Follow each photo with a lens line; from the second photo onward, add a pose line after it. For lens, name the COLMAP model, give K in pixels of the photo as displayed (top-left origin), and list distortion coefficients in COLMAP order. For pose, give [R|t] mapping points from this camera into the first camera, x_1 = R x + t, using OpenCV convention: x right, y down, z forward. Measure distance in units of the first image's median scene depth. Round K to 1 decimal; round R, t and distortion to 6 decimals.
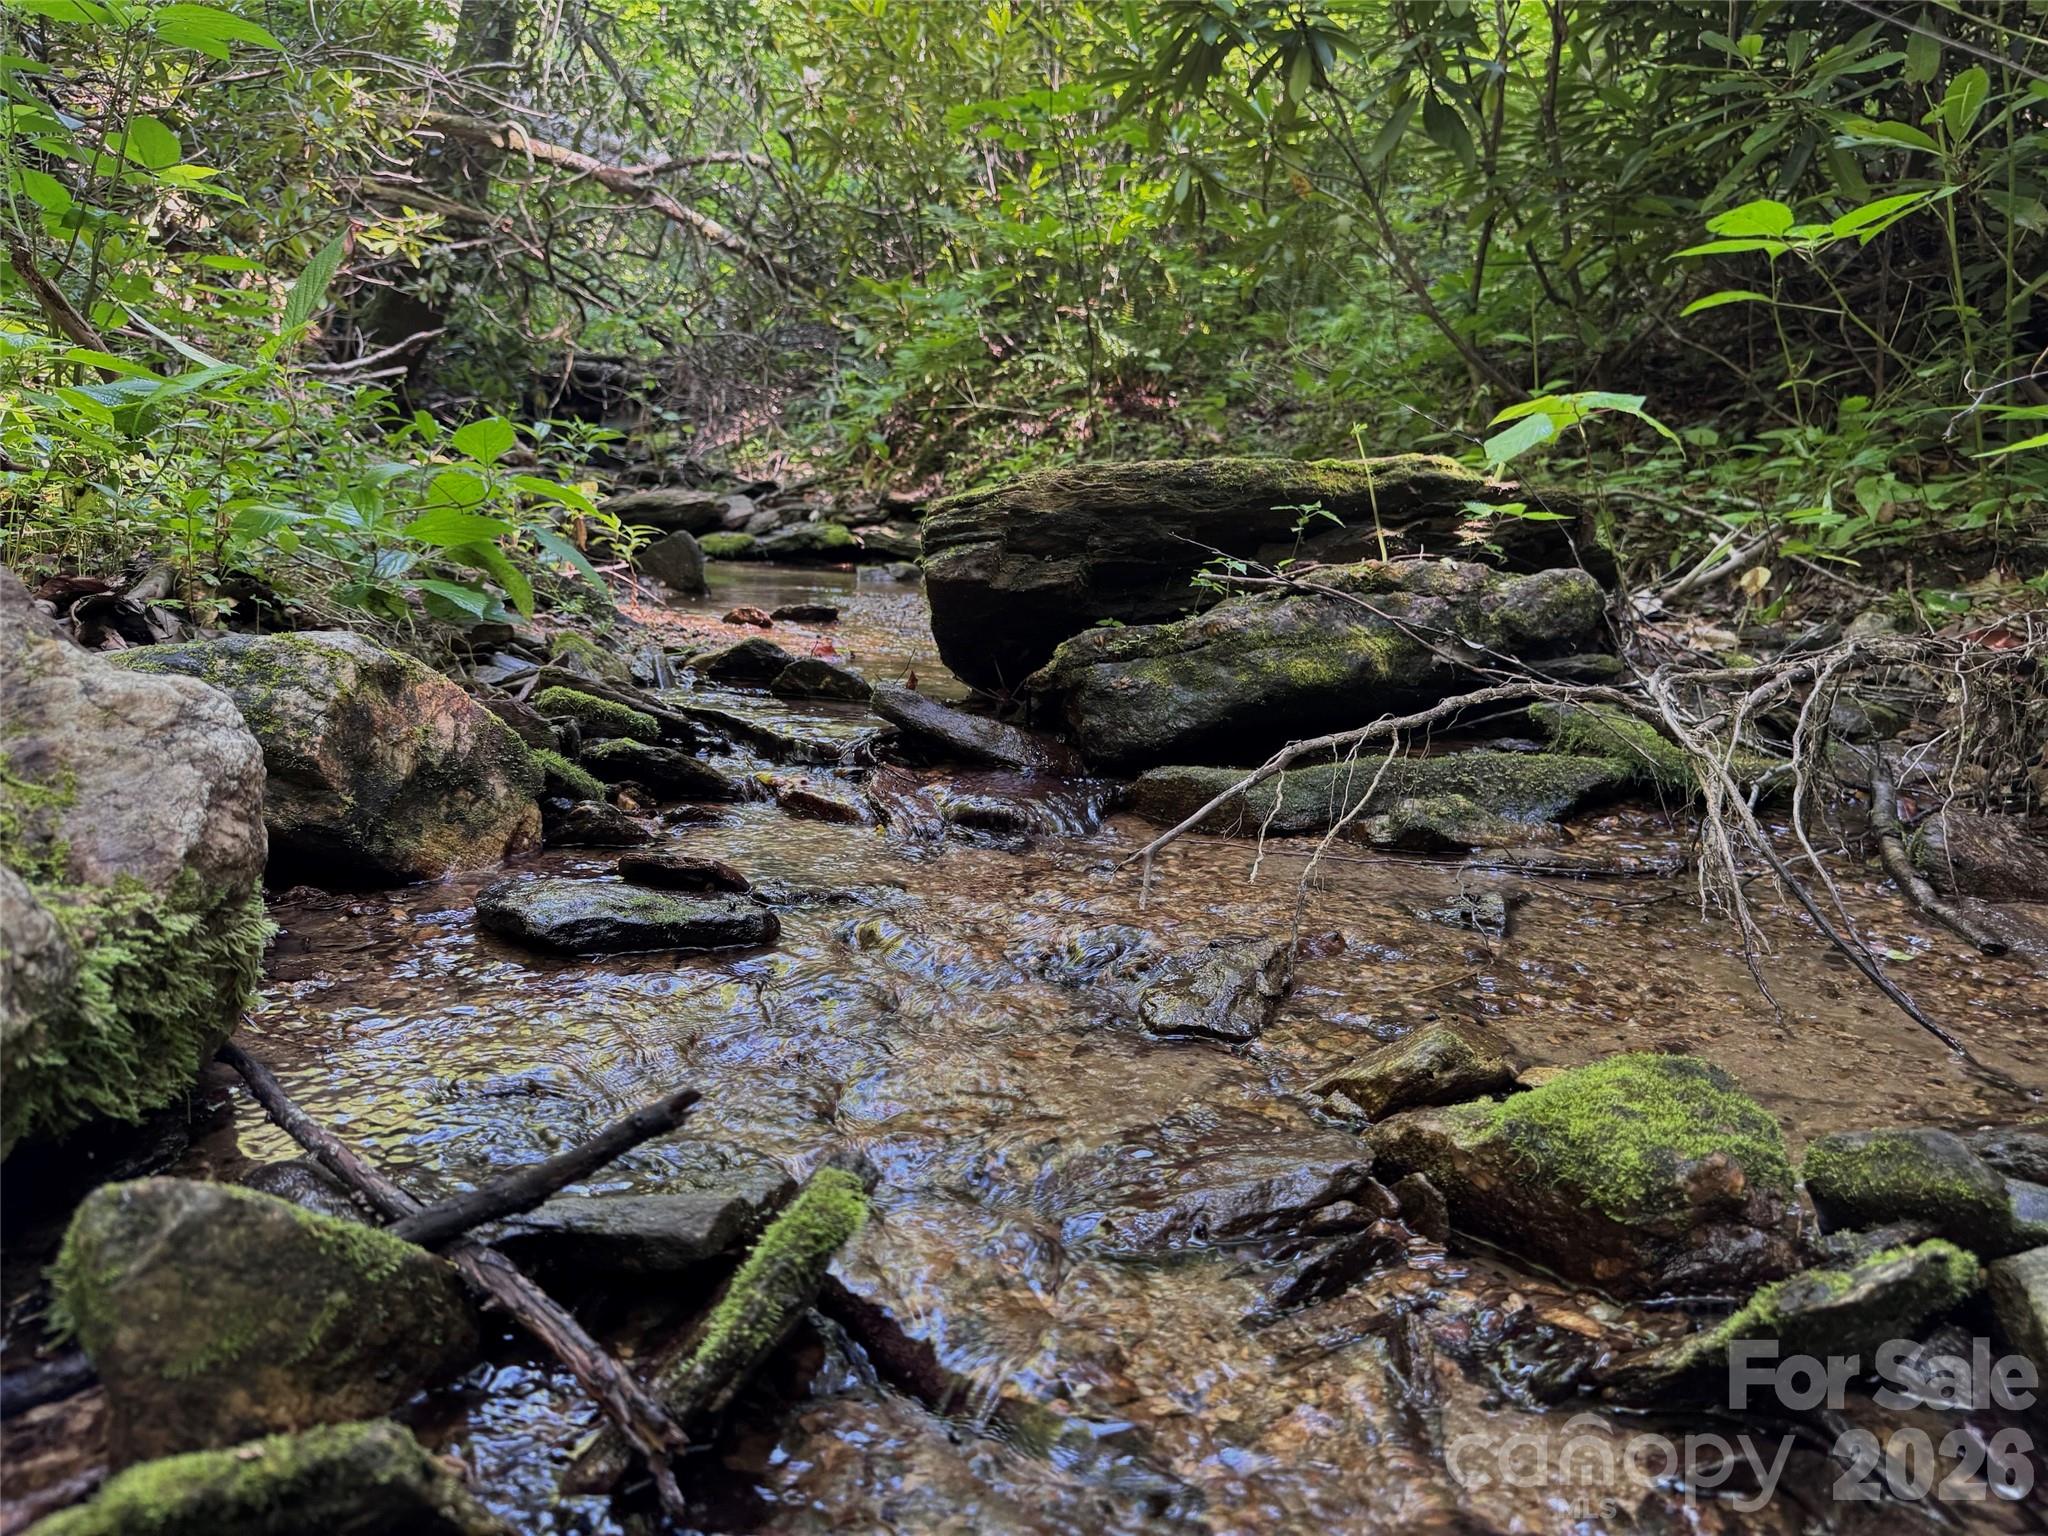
lens RADIAL K [[1522.4, 0, 1024.0], [0, 1522.4, 768.0], [0, 0, 1]] dist [0.092510, -0.184694]
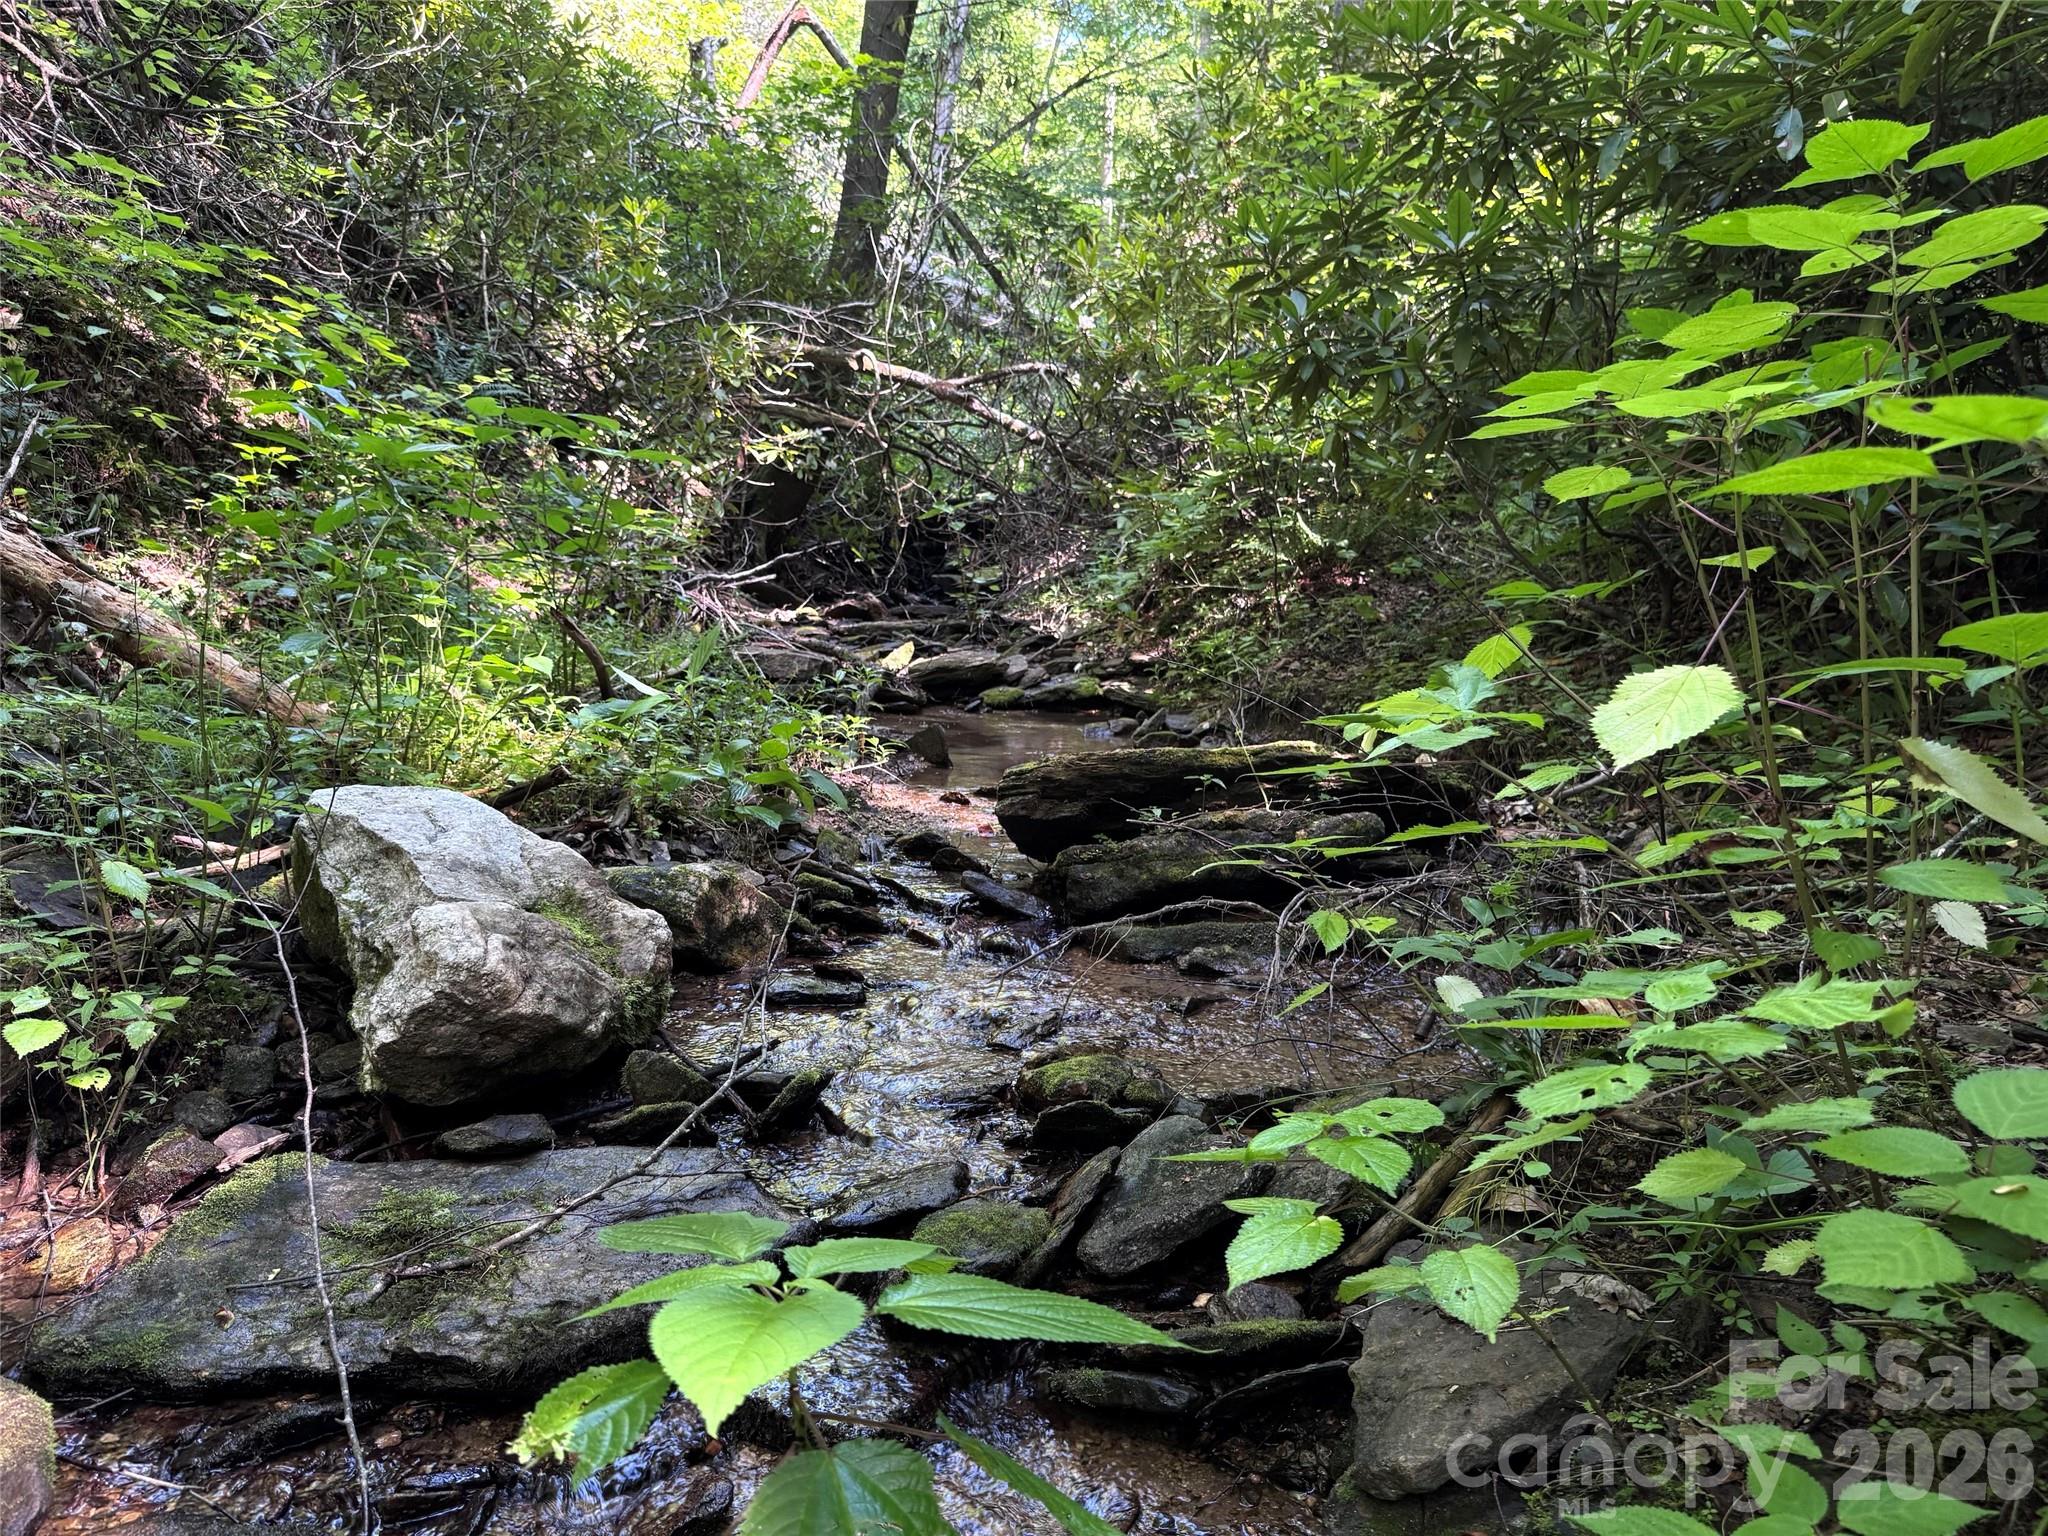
lens RADIAL K [[1522.4, 0, 1024.0], [0, 1522.4, 768.0], [0, 0, 1]] dist [0.092510, -0.184694]
pose [[0.973303, 0.011373, -0.229242, 0.402419], [-0.022091, 0.998777, -0.044240, -0.100042], [0.228458, 0.048123, 0.972364, -0.829962]]
